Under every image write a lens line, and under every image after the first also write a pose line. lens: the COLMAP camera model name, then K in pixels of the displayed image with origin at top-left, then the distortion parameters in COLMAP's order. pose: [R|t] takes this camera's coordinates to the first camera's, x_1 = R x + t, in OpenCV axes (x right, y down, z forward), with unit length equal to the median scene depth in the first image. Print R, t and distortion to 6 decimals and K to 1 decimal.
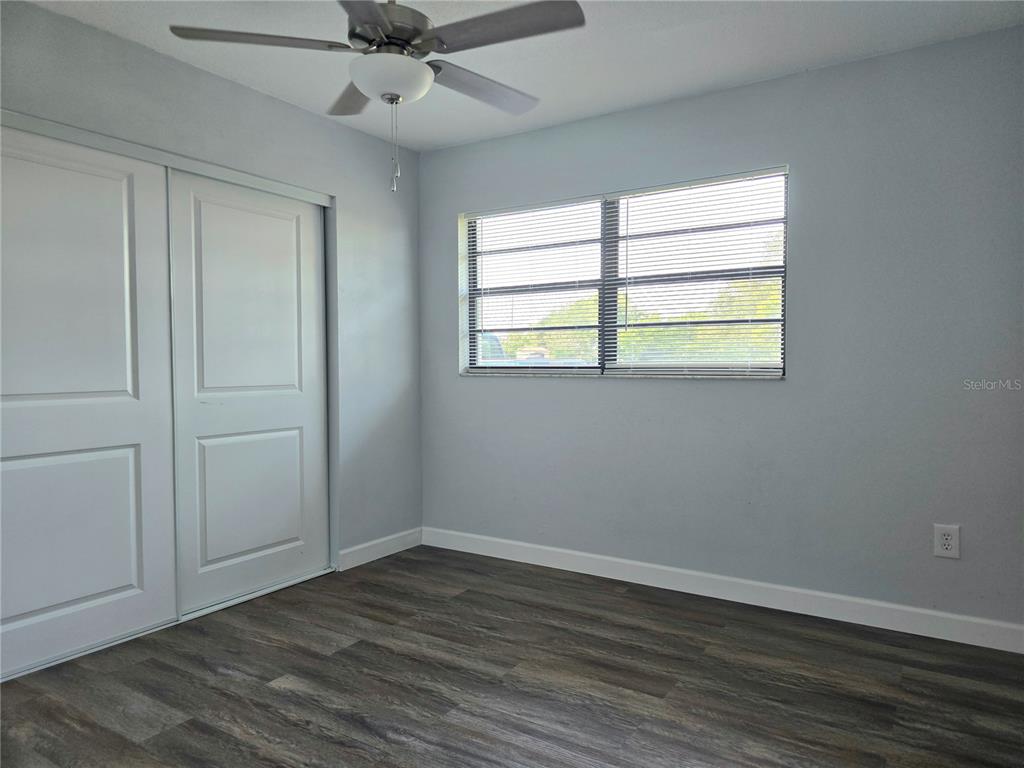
lens RADIAL K [[678.4, 0, 512.0], [0, 678.4, 384.0], [0, 0, 1]] dist [-0.000689, -0.000119]
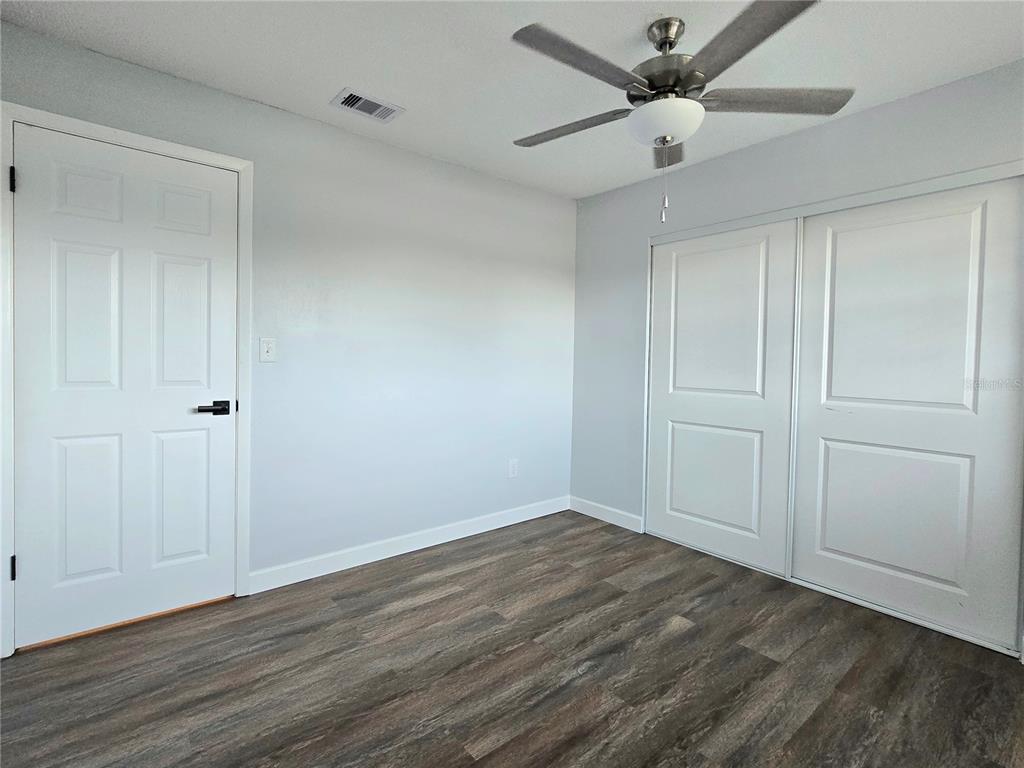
lens RADIAL K [[475.8, 0, 512.0], [0, 475.8, 384.0], [0, 0, 1]] dist [-0.000291, -0.000242]
pose [[-0.292432, 0.045798, -0.955189, 0.537316], [-0.041801, 0.997286, 0.060614, -0.047361], [0.955372, 0.057653, -0.289724, 0.830238]]
